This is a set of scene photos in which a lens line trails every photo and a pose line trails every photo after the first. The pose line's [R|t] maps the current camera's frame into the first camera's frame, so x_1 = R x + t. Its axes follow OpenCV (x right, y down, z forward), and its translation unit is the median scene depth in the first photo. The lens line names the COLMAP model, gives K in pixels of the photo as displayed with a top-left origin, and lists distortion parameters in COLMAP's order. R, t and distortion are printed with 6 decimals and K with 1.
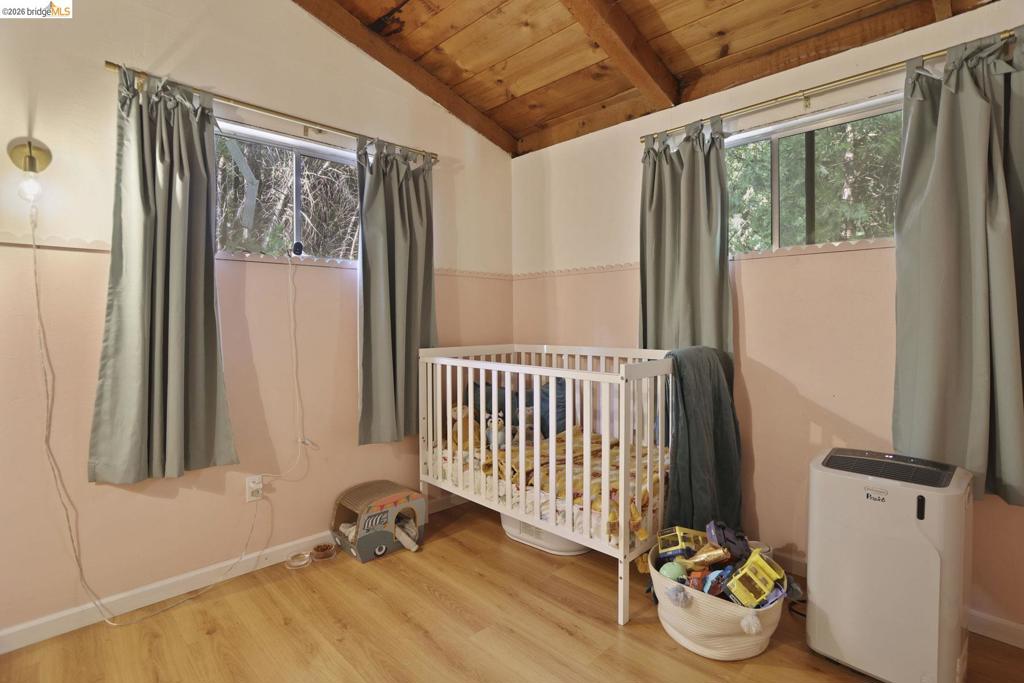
lens RADIAL K [[500.8, 0, 519.5], [0, 500.8, 332.3], [0, 0, 1]] dist [-0.074758, 0.031927]
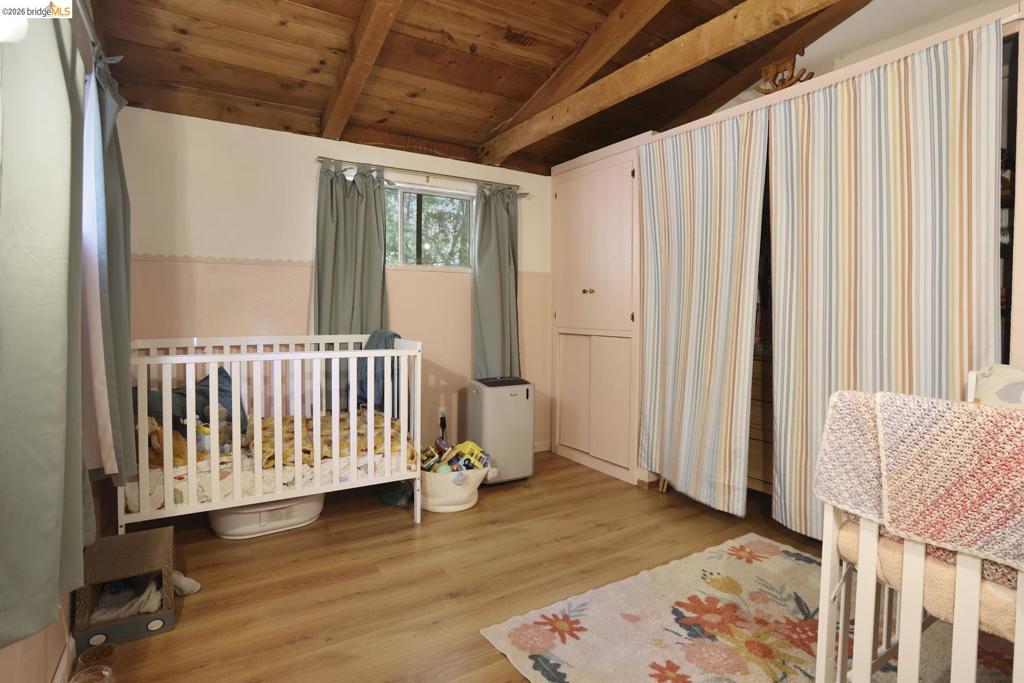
lens RADIAL K [[500.8, 0, 519.5], [0, 500.8, 332.3], [0, 0, 1]] dist [-0.074758, 0.031927]
pose [[0.224325, -0.033303, 0.973945, -0.920137], [0.013548, 0.999426, 0.031054, -0.005681], [-0.974420, 0.006229, 0.224647, 0.306936]]
